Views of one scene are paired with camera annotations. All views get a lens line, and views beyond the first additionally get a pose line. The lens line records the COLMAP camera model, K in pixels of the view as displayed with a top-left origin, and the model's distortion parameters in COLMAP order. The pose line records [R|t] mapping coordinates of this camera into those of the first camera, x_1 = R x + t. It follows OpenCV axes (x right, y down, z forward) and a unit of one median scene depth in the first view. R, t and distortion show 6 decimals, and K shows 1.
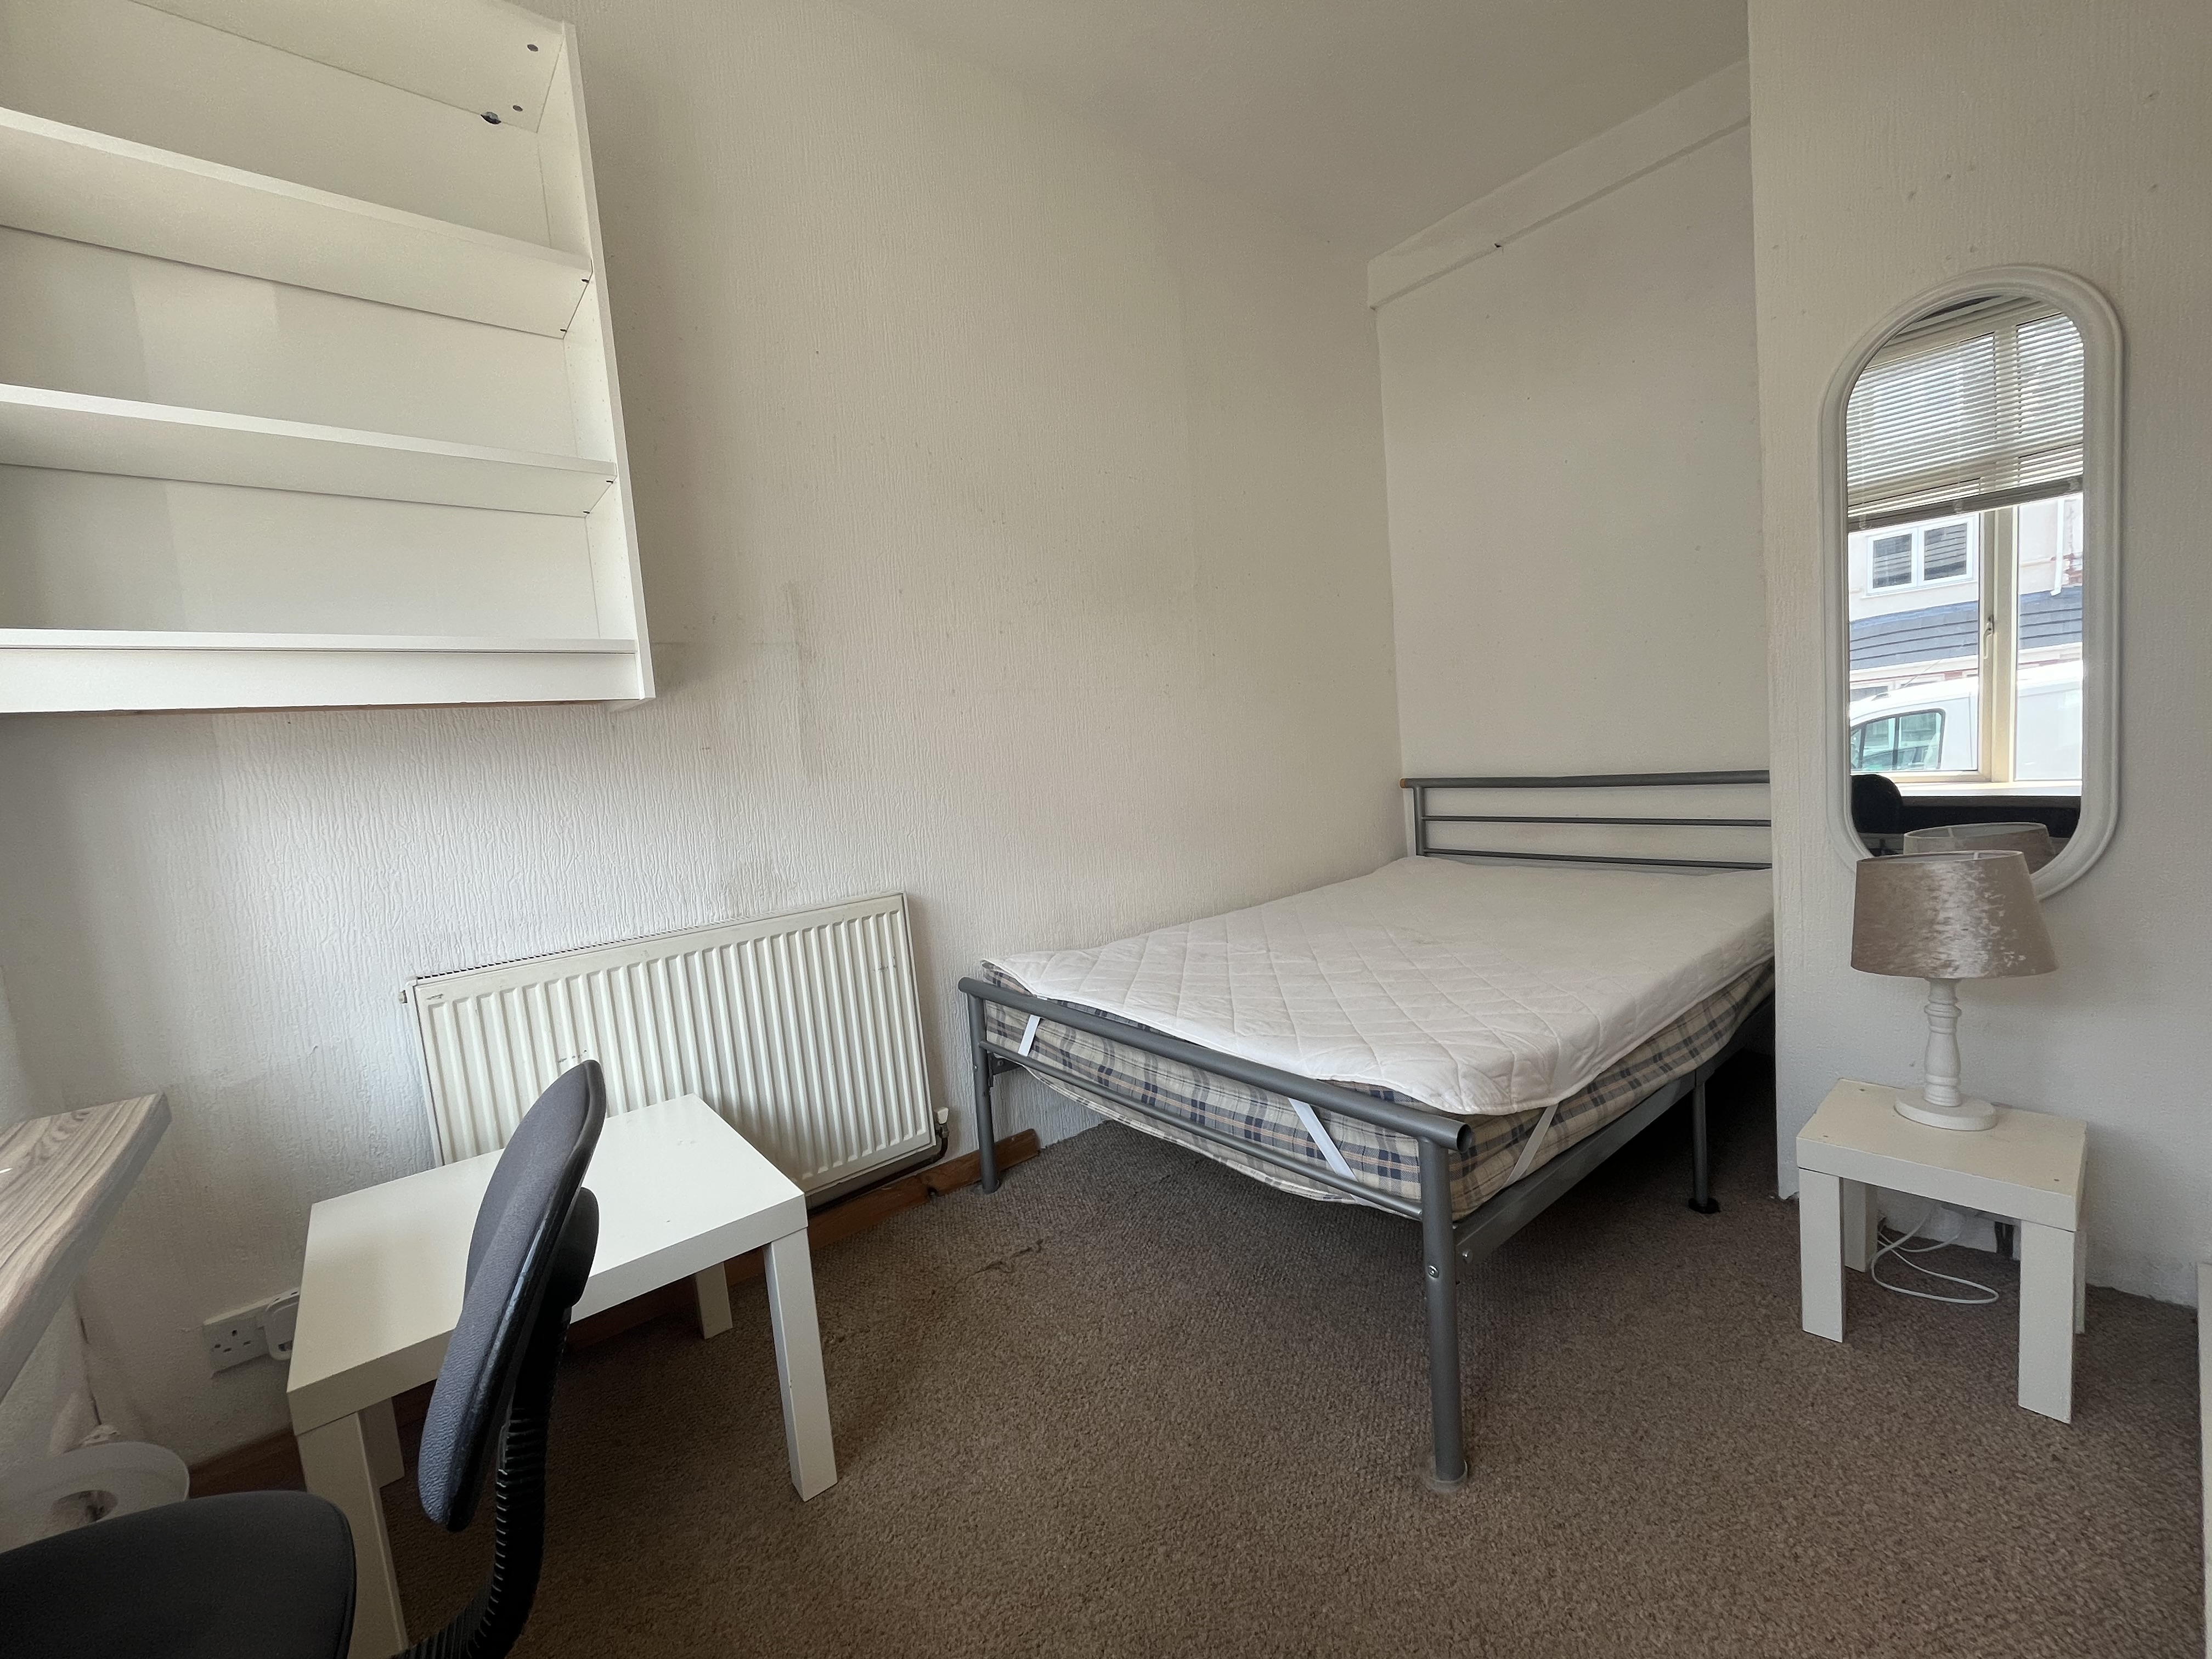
lens RADIAL K [[902.5, 0, 1105.0], [0, 902.5, 835.1], [0, 0, 1]] dist [-0.002417, -0.000414]
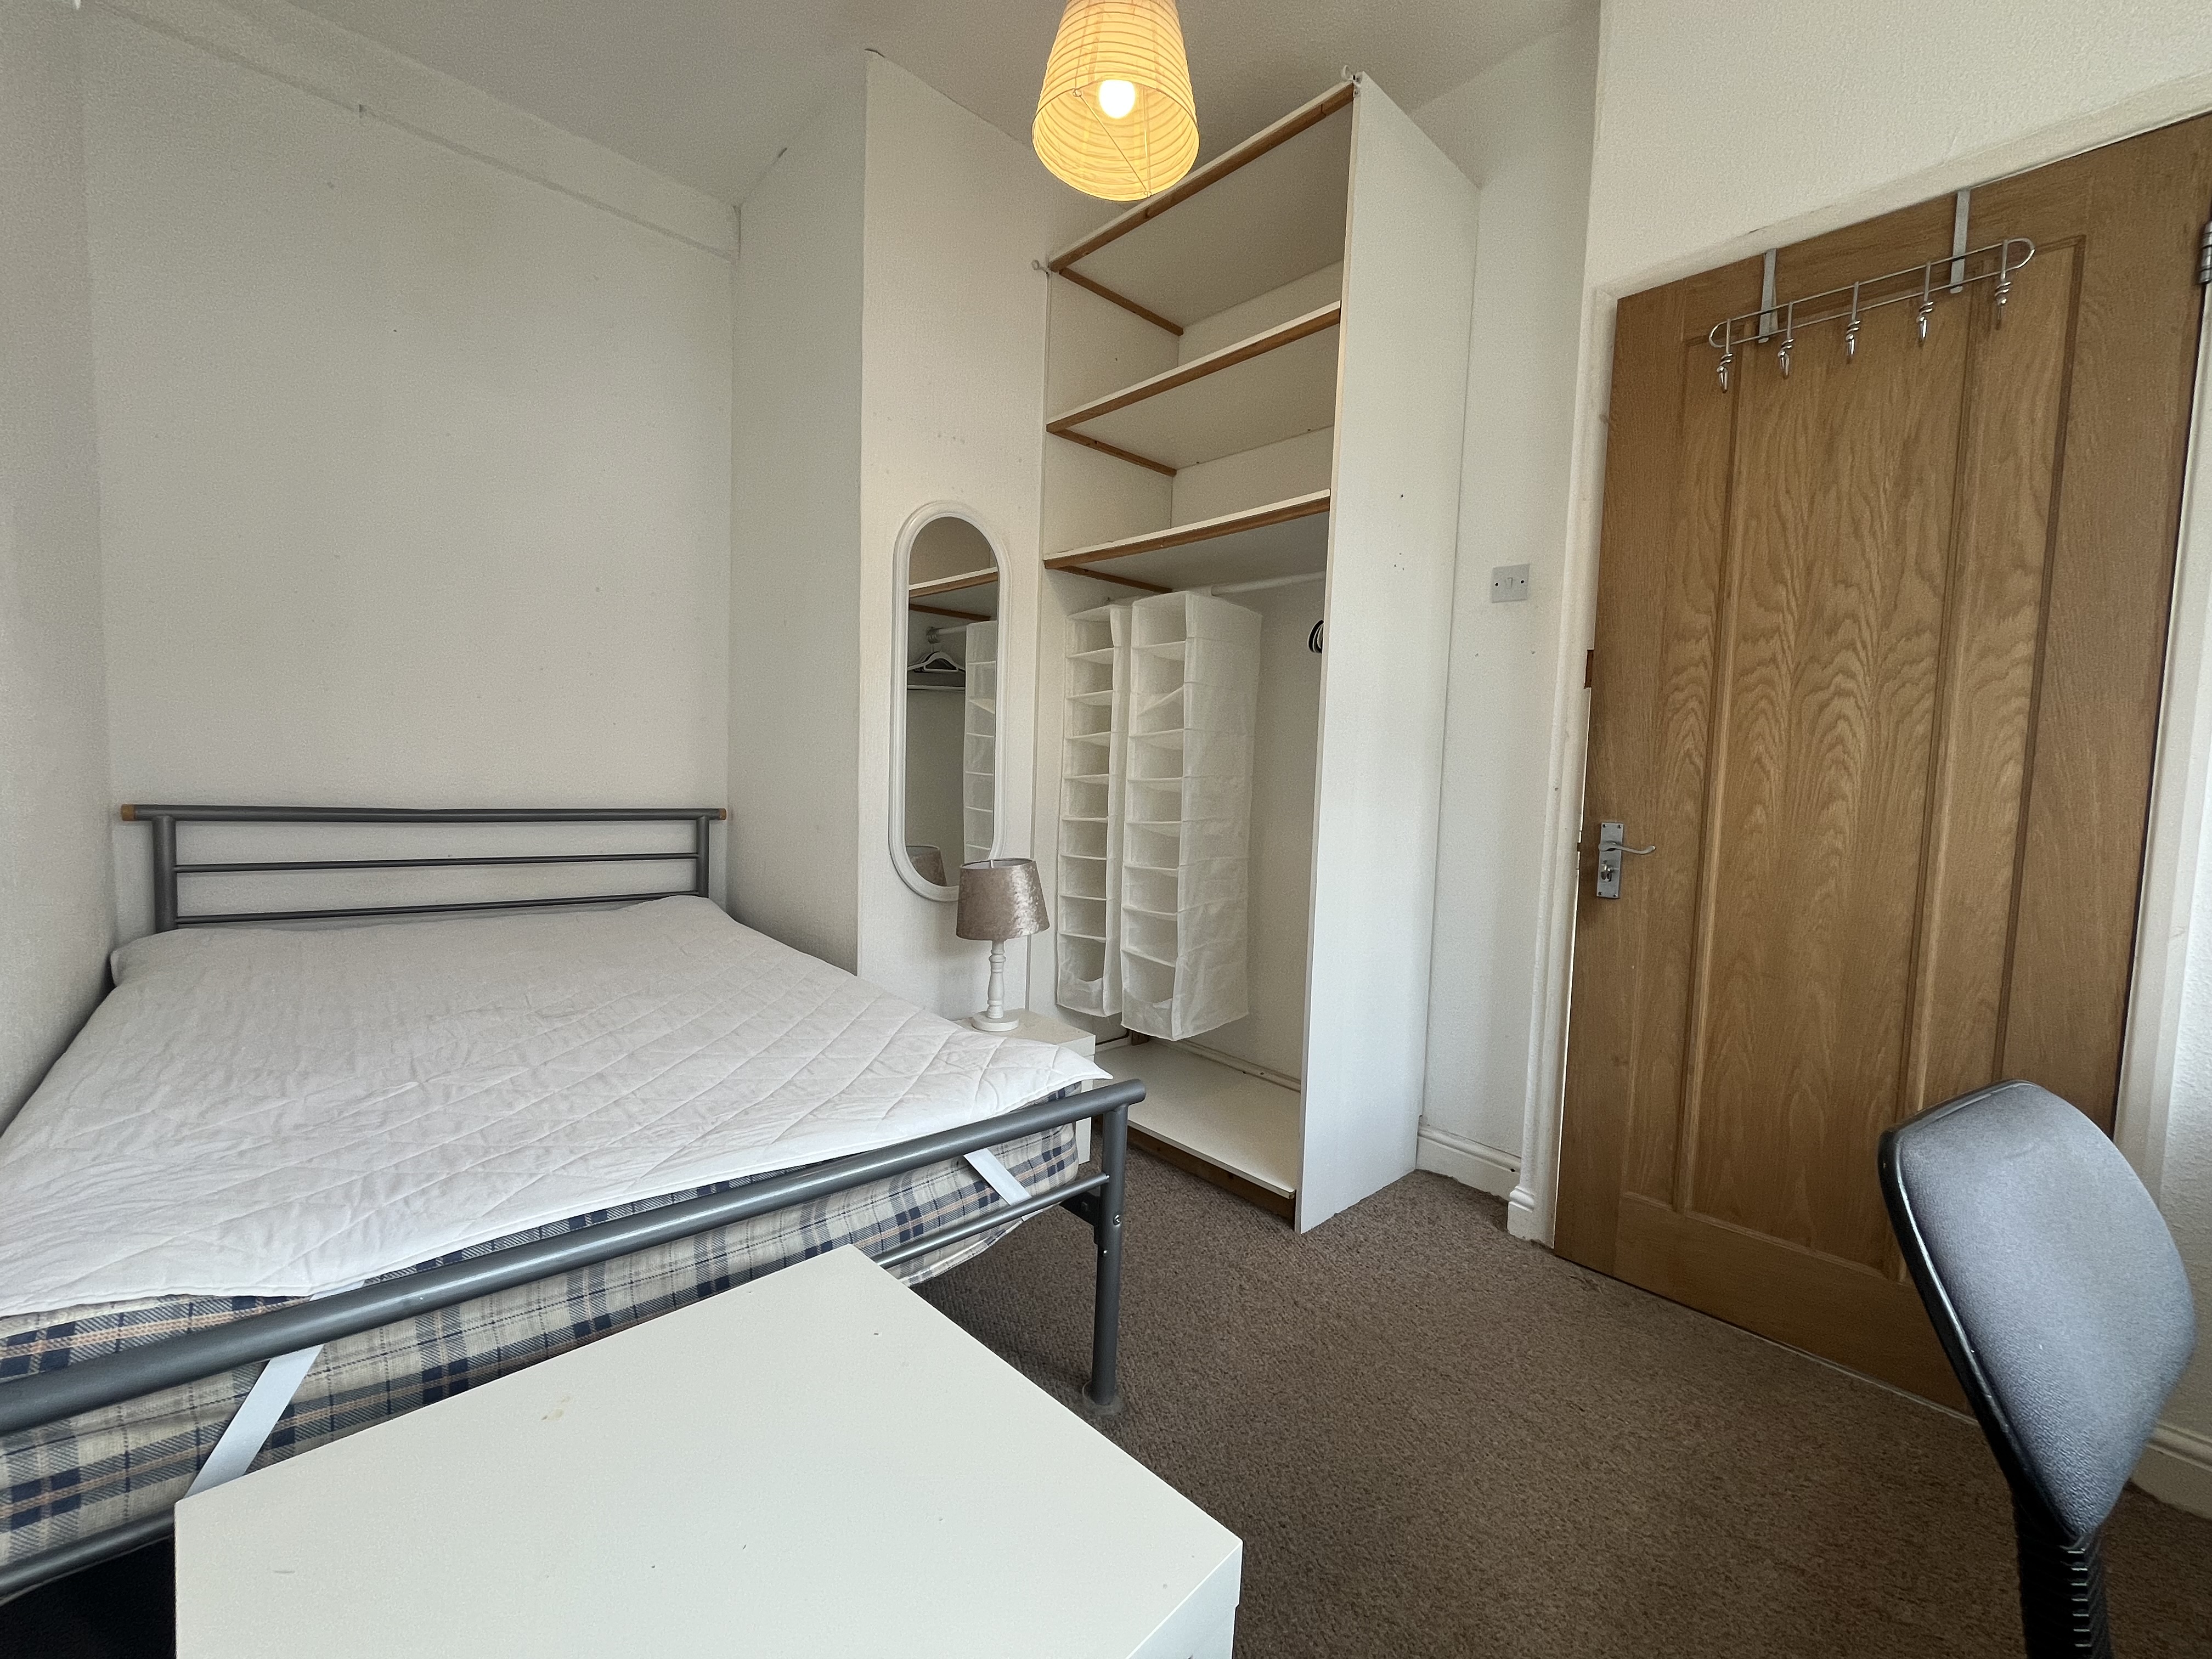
lens RADIAL K [[902.5, 0, 1105.0], [0, 902.5, 835.1], [0, 0, 1]] dist [-0.002417, -0.000414]
pose [[-0.054196, 0.003812, 0.998523, -0.549855], [0.057406, 0.998351, -0.000696, -0.009400], [-0.996879, 0.057284, -0.054326, 0.718015]]
